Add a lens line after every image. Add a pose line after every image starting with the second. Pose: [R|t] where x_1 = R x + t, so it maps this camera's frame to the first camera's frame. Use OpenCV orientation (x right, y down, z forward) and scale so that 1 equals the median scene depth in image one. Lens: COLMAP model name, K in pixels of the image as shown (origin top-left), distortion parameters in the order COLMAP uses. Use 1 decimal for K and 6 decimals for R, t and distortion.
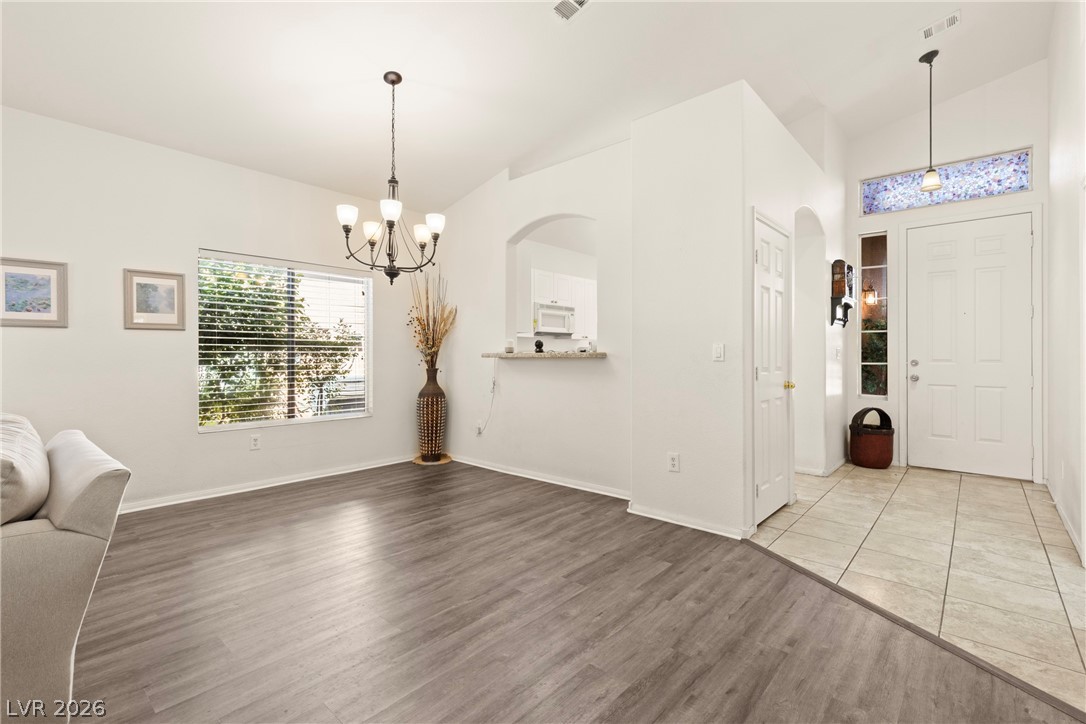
lens RADIAL K [[488.0, 0, 548.5], [0, 488.0, 354.6], [0, 0, 1]] dist [0.004200, -0.002738]
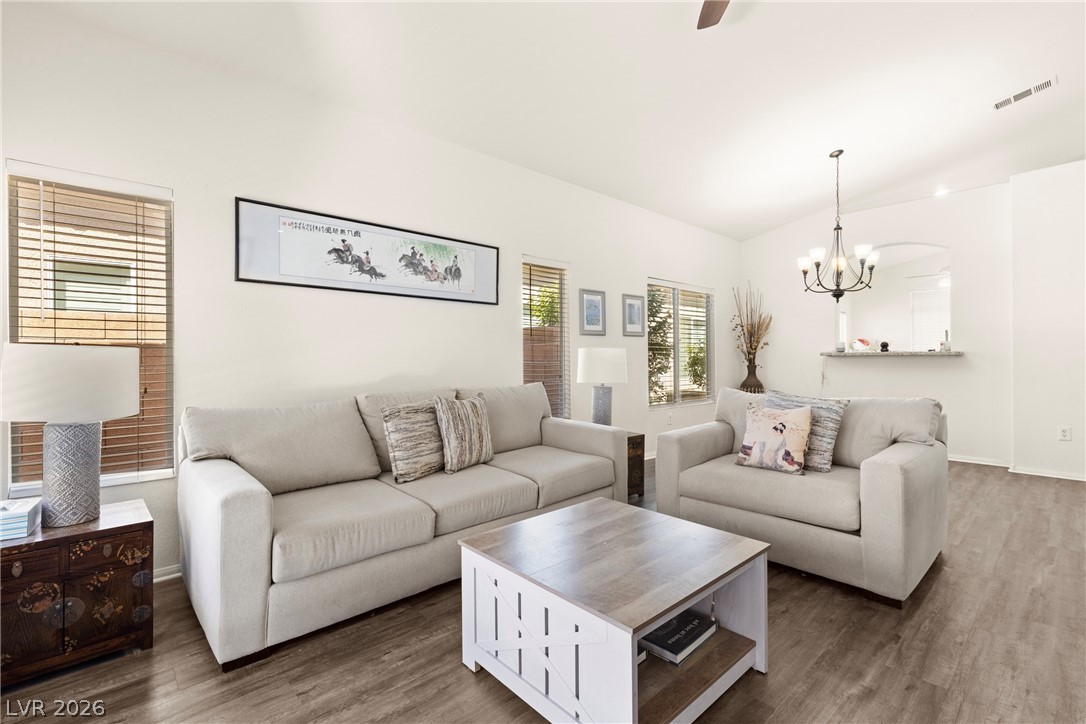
lens RADIAL K [[488.0, 0, 535.9], [0, 488.0, 354.3], [0, 0, 1]] dist [0.004200, -0.002738]
pose [[0.994191, -0.003297, -0.107583, -1.050421], [0.002888, 0.999988, -0.003958, 0.006820], [0.107595, 0.003625, 0.994188, -0.484750]]
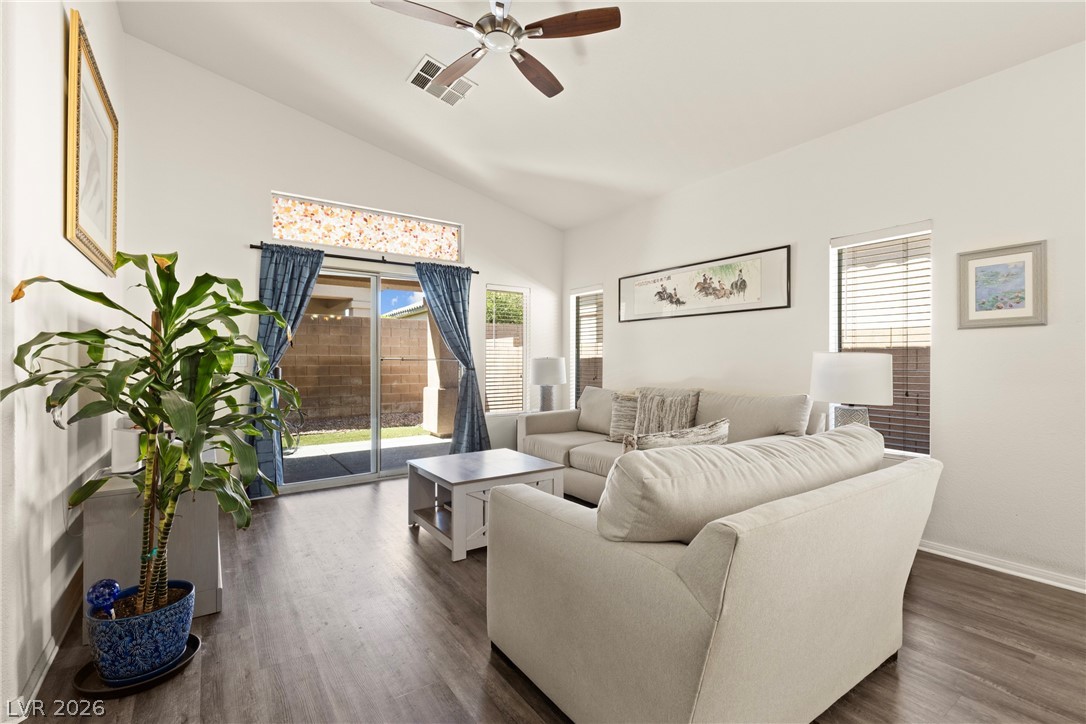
lens RADIAL K [[488.0, 0, 549.5], [0, 488.0, 361.1], [0, 0, 1]] dist [0.004200, -0.002738]
pose [[-0.228551, -0.001856, -0.973530, -0.070241], [-0.000701, 0.999998, -0.001742, 0.003193], [0.973532, 0.000285, -0.228552, 0.429514]]
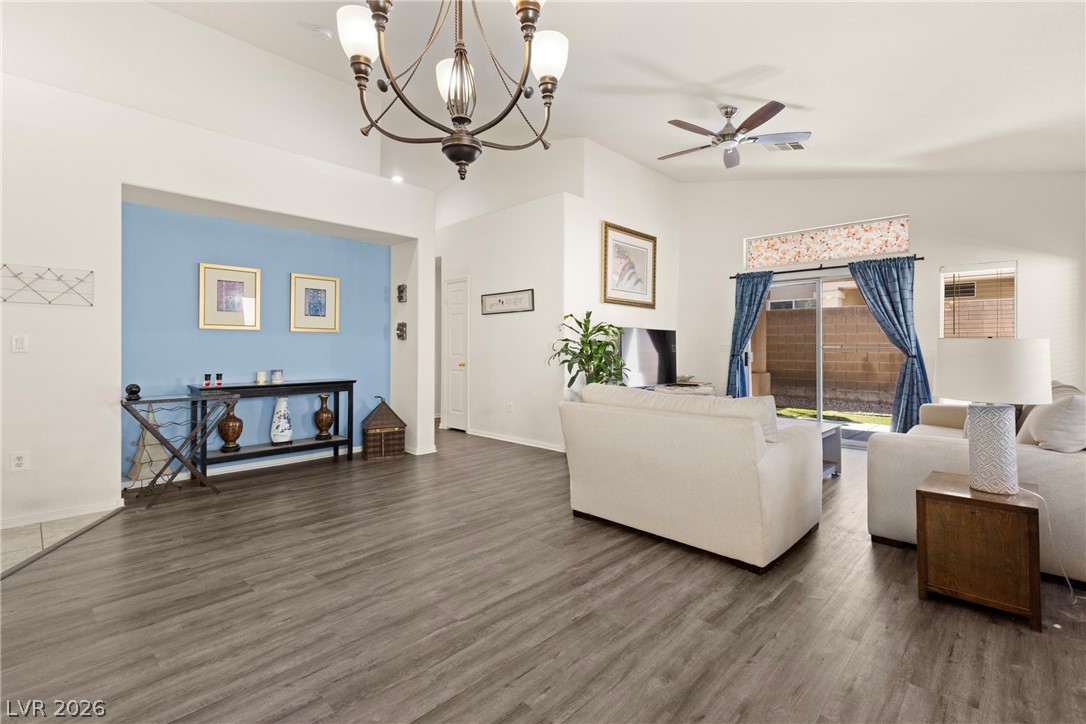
lens RADIAL K [[488.0, 0, 546.9], [0, 488.0, 345.2], [0, 0, 1]] dist [0.004200, -0.002738]
pose [[-0.999263, -0.002408, 0.038311, -0.422178], [-0.002664, 0.999975, -0.006625, 0.004343], [-0.038294, -0.006722, -0.999244, 1.456826]]
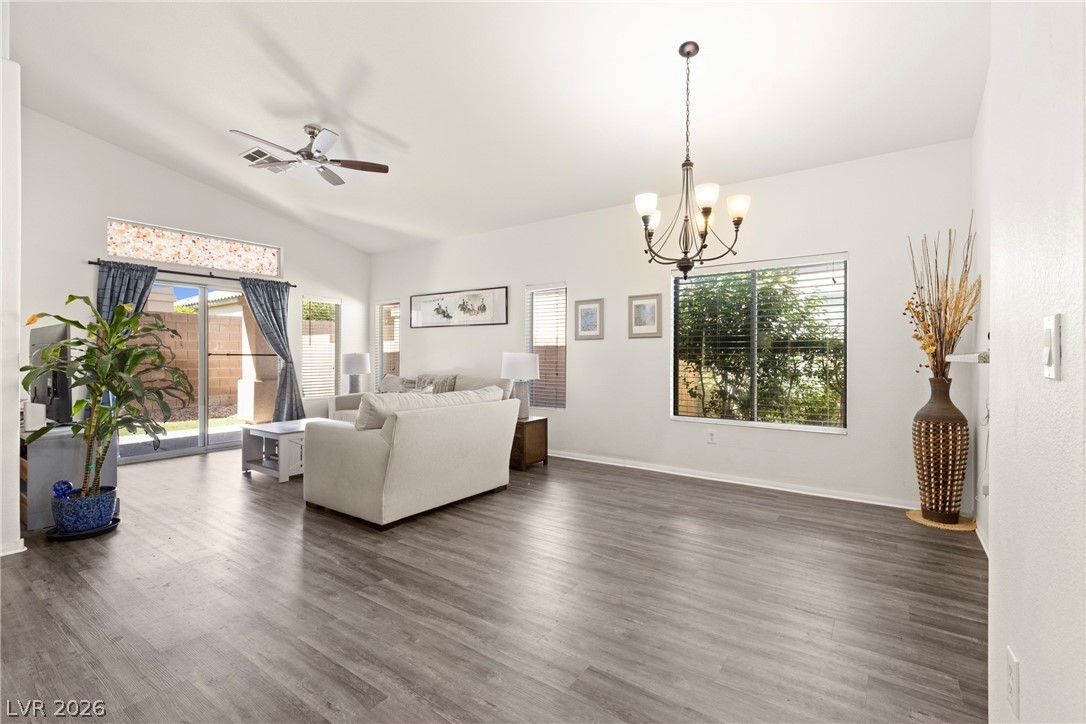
lens RADIAL K [[488.0, 0, 552.0], [0, 488.0, 355.4], [0, 0, 1]] dist [0.004200, -0.002738]
pose [[0.112482, -0.001821, -0.993652, 0.567864], [-0.001124, 0.999997, -0.001960, 0.000572], [0.993653, 0.001338, 0.112480, 0.668013]]
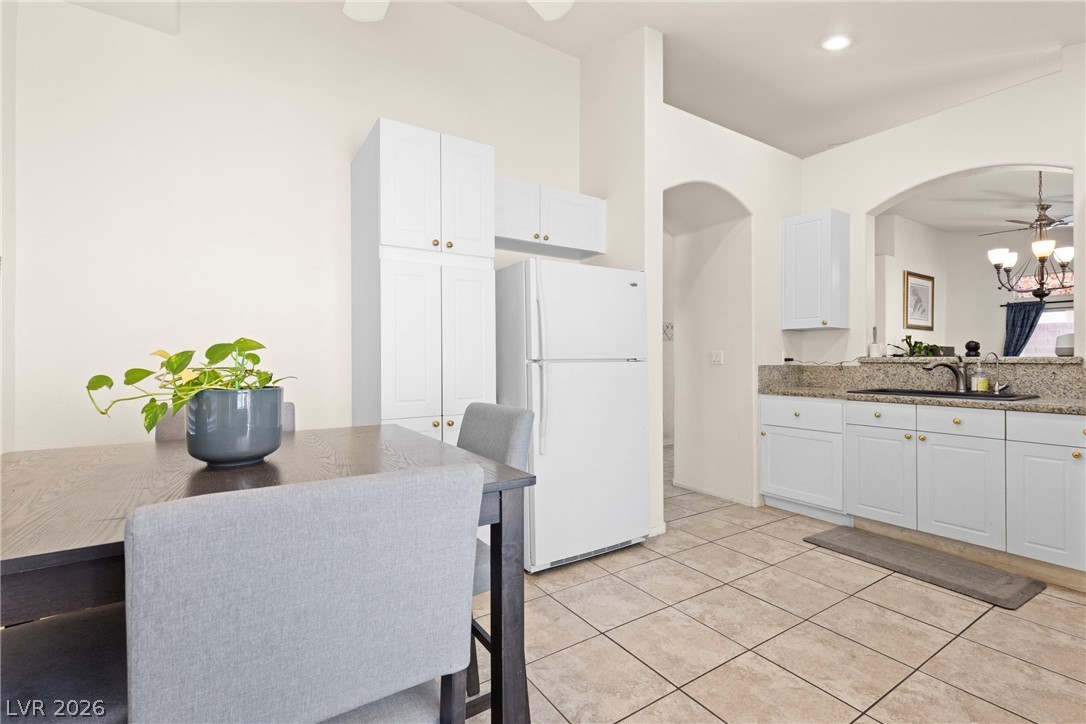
lens RADIAL K [[488.0, 0, 544.4], [0, 488.0, 352.7], [0, 0, 1]] dist [0.004200, -0.002738]
pose [[-0.965890, 0.006782, 0.258863, 0.597228], [0.002482, 0.999854, -0.016935, 0.000360], [-0.258940, -0.015714, -0.965766, 2.594772]]
